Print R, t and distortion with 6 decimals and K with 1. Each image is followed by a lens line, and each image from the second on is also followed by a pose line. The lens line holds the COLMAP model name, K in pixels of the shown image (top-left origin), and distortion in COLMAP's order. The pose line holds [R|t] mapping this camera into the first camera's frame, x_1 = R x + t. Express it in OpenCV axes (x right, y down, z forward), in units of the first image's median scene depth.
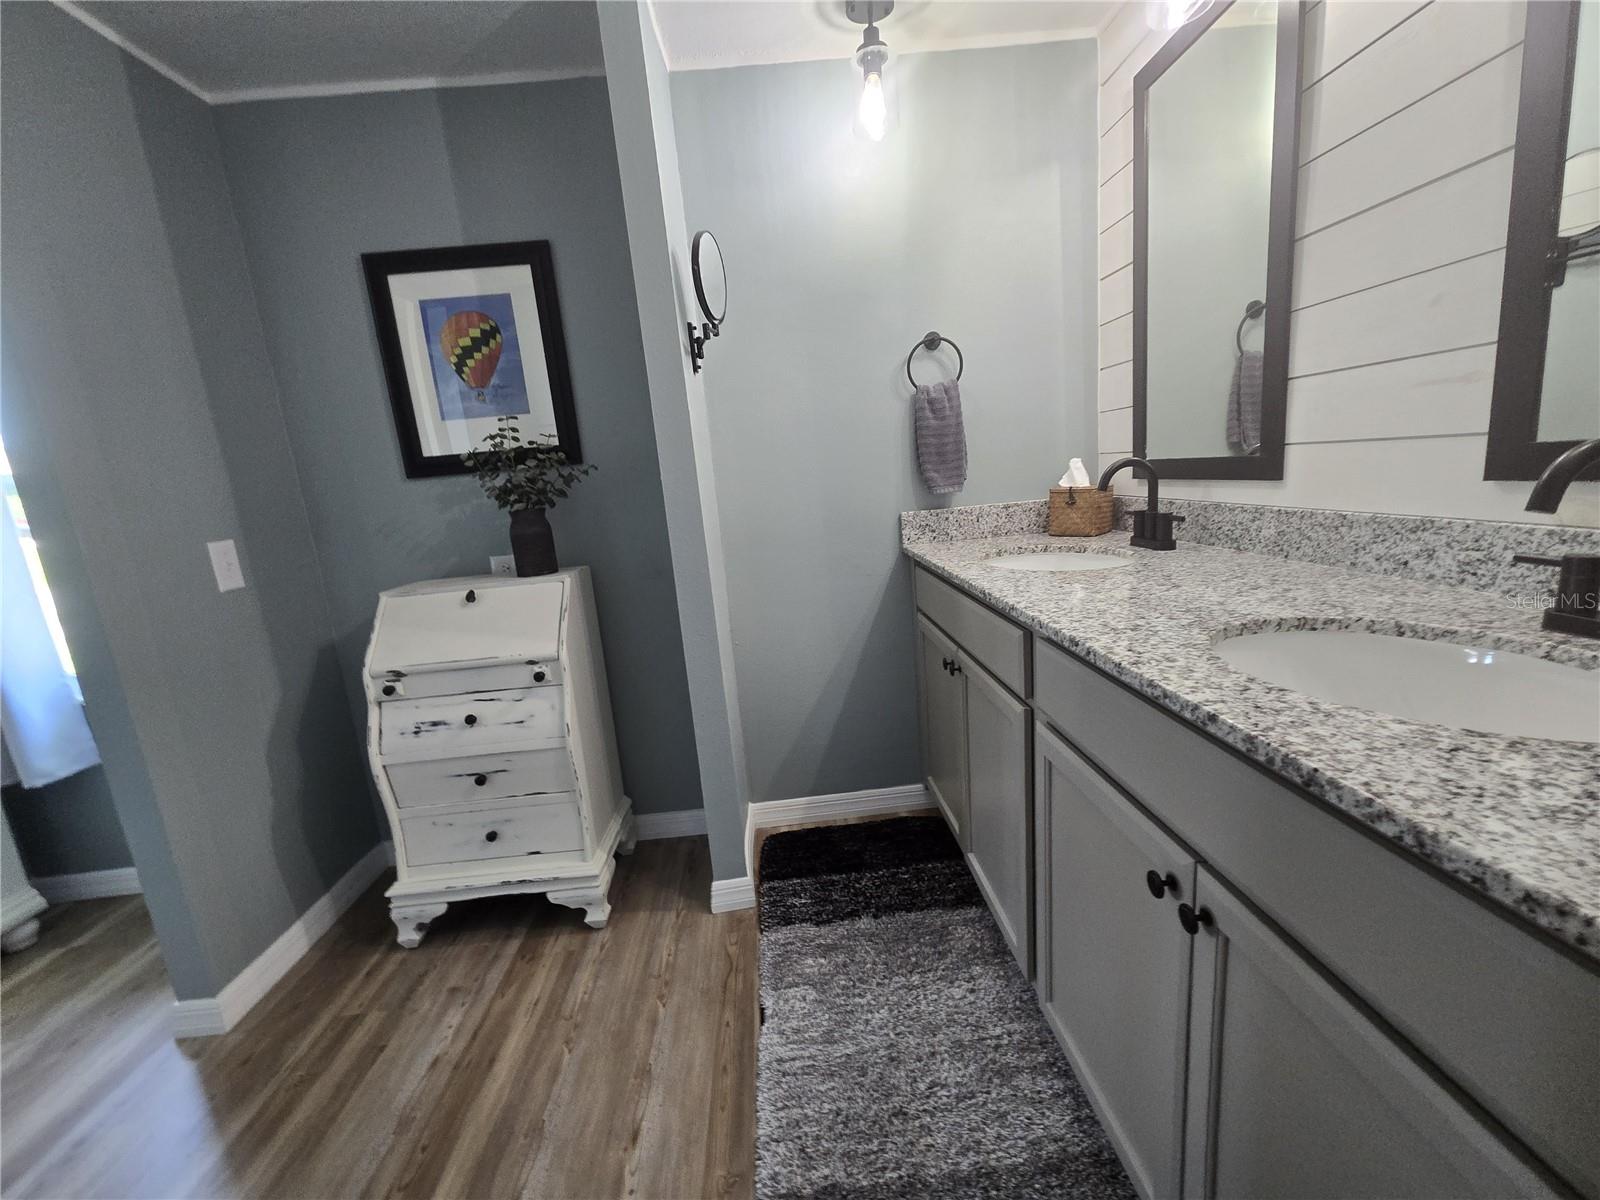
lens RADIAL K [[657.2, 0, 799.4], [0, 657.2, 605.6], [0, 0, 1]] dist [0.003142, -0.001398]
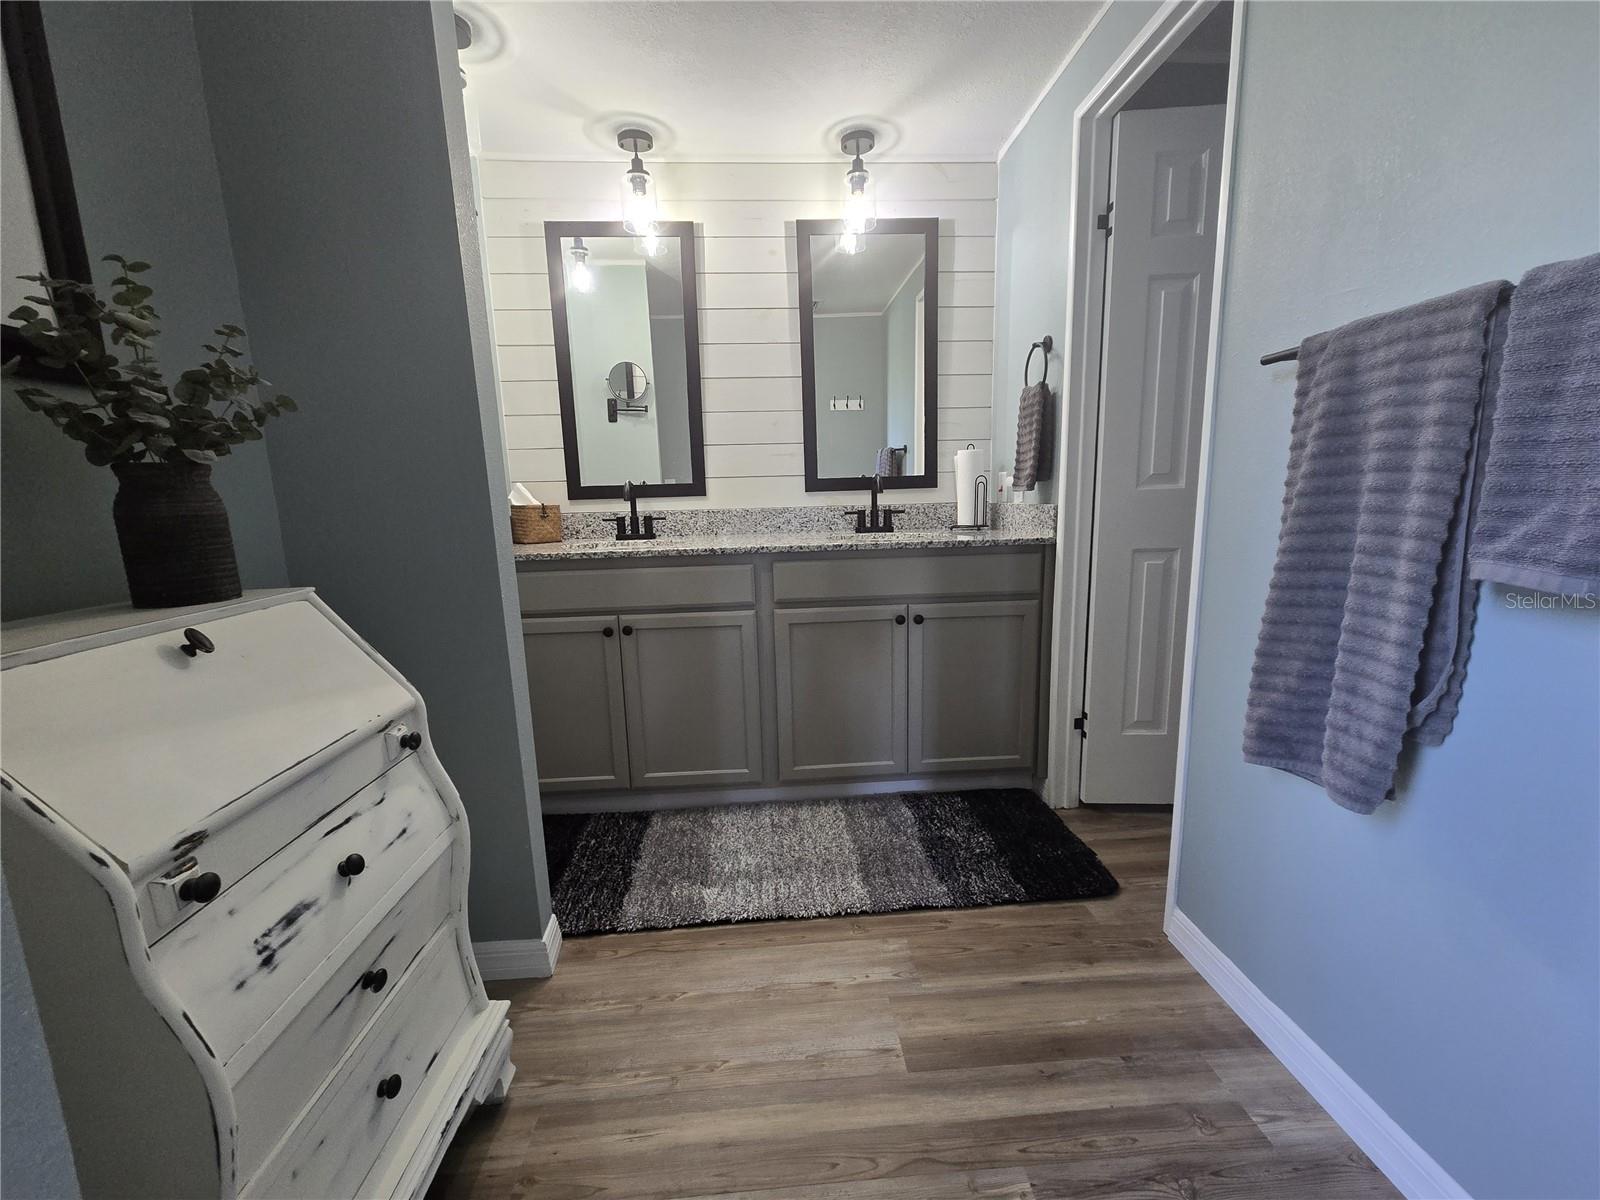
lens RADIAL K [[657.2, 0, 799.8], [0, 657.2, 601.7], [0, 0, 1]] dist [0.003142, -0.001398]
pose [[-0.015419, -0.078213, 0.996817, -1.115915], [0.229635, 0.970011, 0.079662, 0.020684], [-0.973155, 0.230133, 0.003004, 0.707589]]
